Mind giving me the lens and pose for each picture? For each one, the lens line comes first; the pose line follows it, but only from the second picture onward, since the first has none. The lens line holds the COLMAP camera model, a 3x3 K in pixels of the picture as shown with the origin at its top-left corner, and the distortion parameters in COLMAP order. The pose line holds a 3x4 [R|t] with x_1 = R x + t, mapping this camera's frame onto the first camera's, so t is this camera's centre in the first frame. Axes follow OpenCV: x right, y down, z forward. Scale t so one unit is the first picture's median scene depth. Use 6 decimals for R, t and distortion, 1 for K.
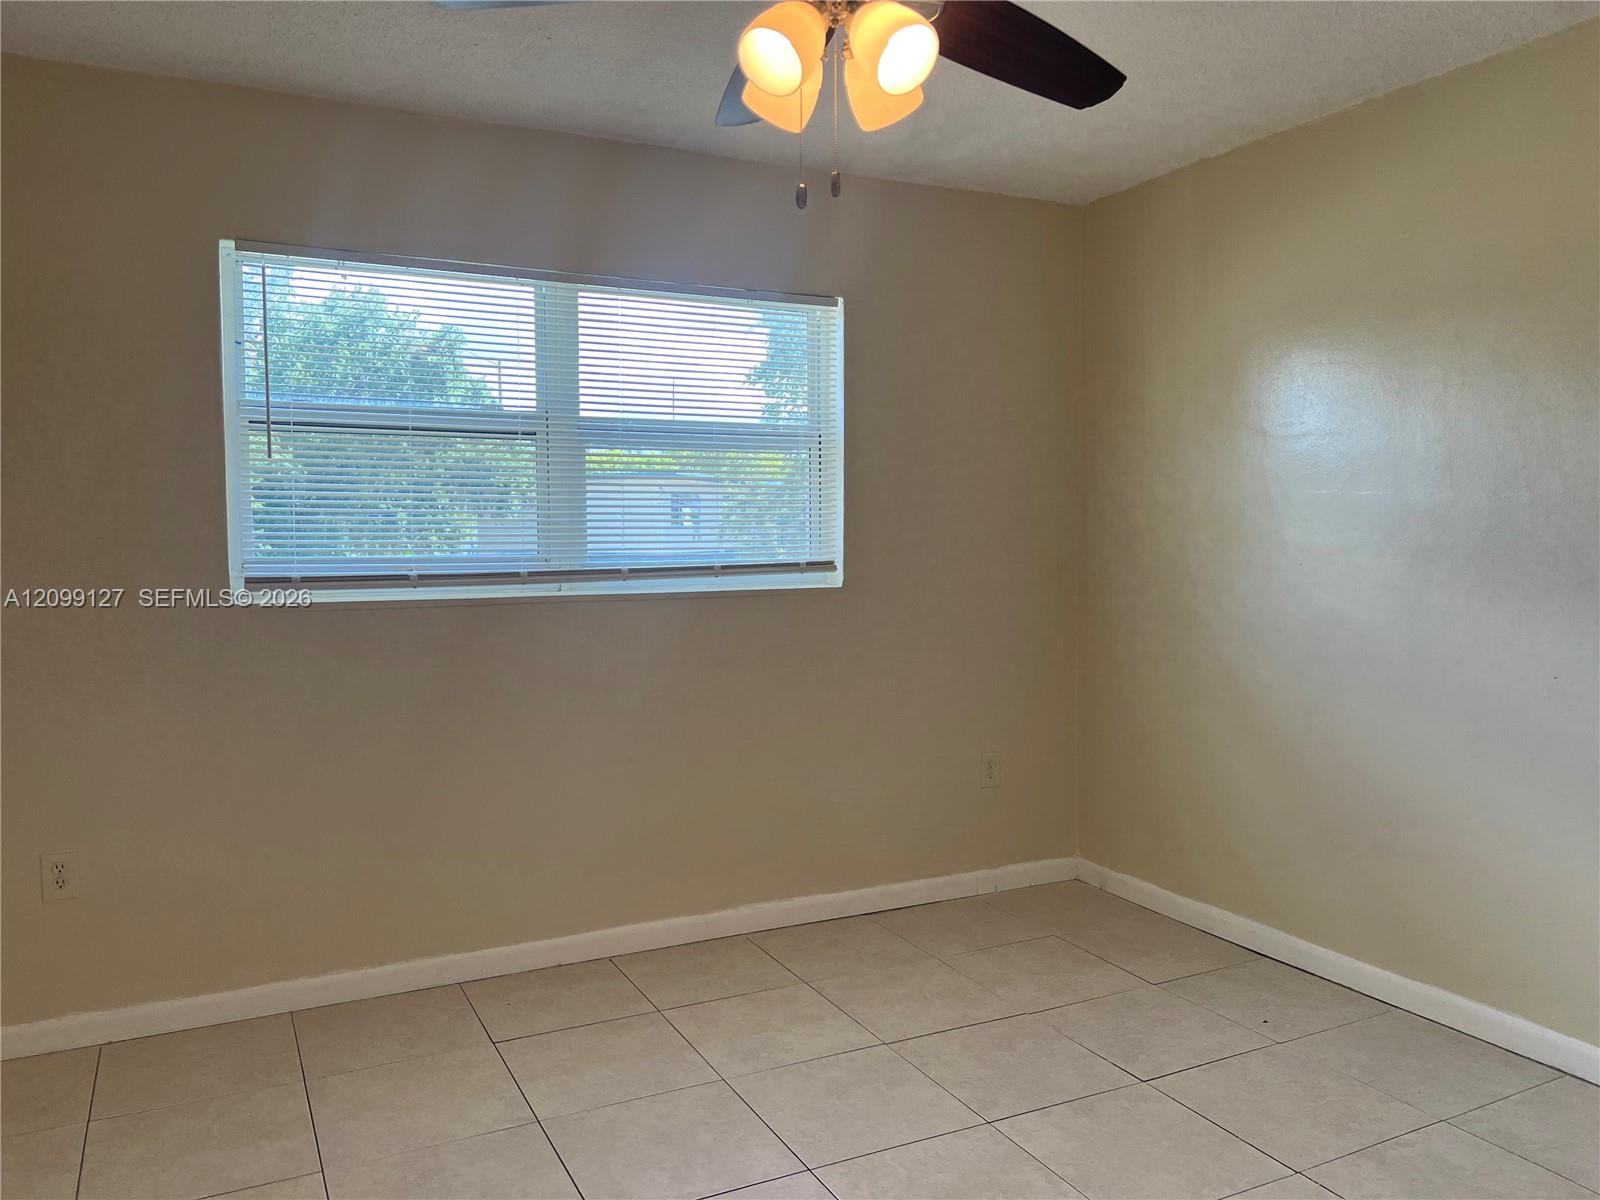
lens RADIAL K [[1190.5, 0, 799.6], [0, 1190.5, 592.5], [0, 0, 1]] dist [0.001489, -0.002387]
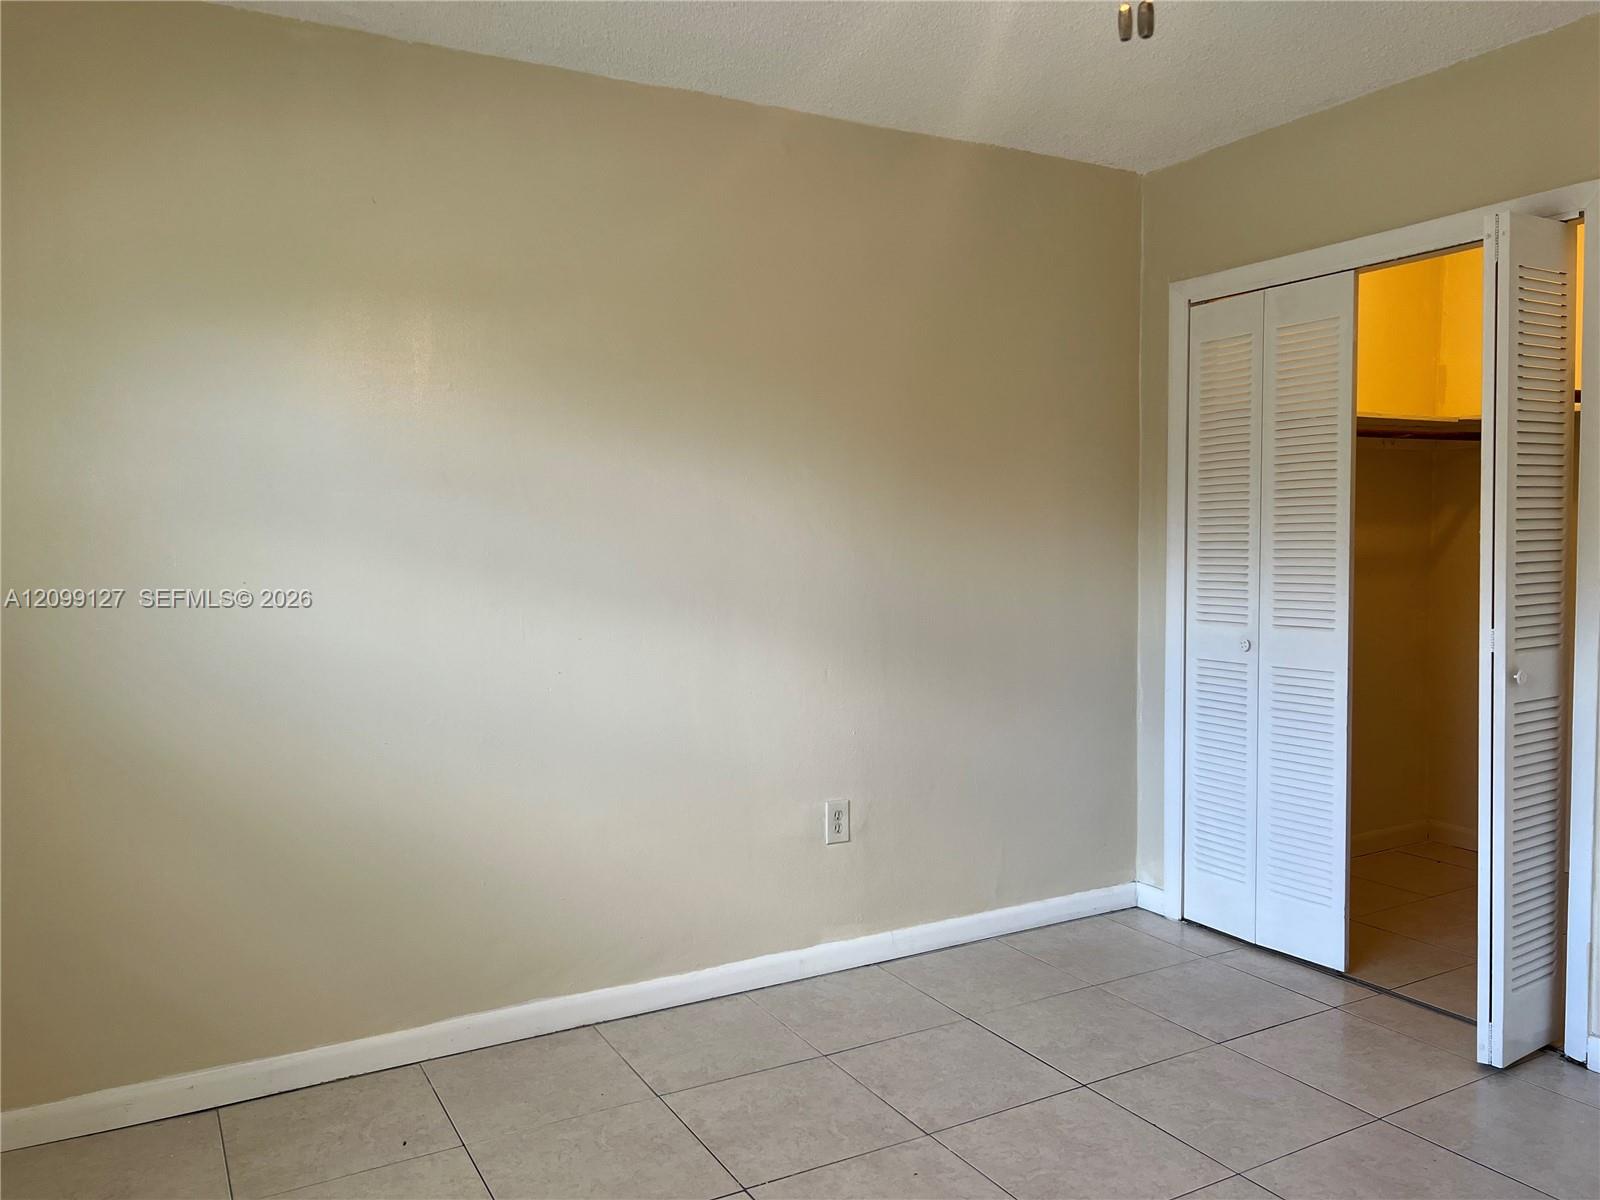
lens RADIAL K [[1190.5, 0, 799.6], [0, 1190.5, 592.5], [0, 0, 1]] dist [0.001489, -0.002387]
pose [[-0.033789, -0.038219, 0.998698, -0.419314], [0.070249, 0.996706, 0.040519, -0.024278], [-0.996957, 0.071526, -0.030993, 0.756390]]
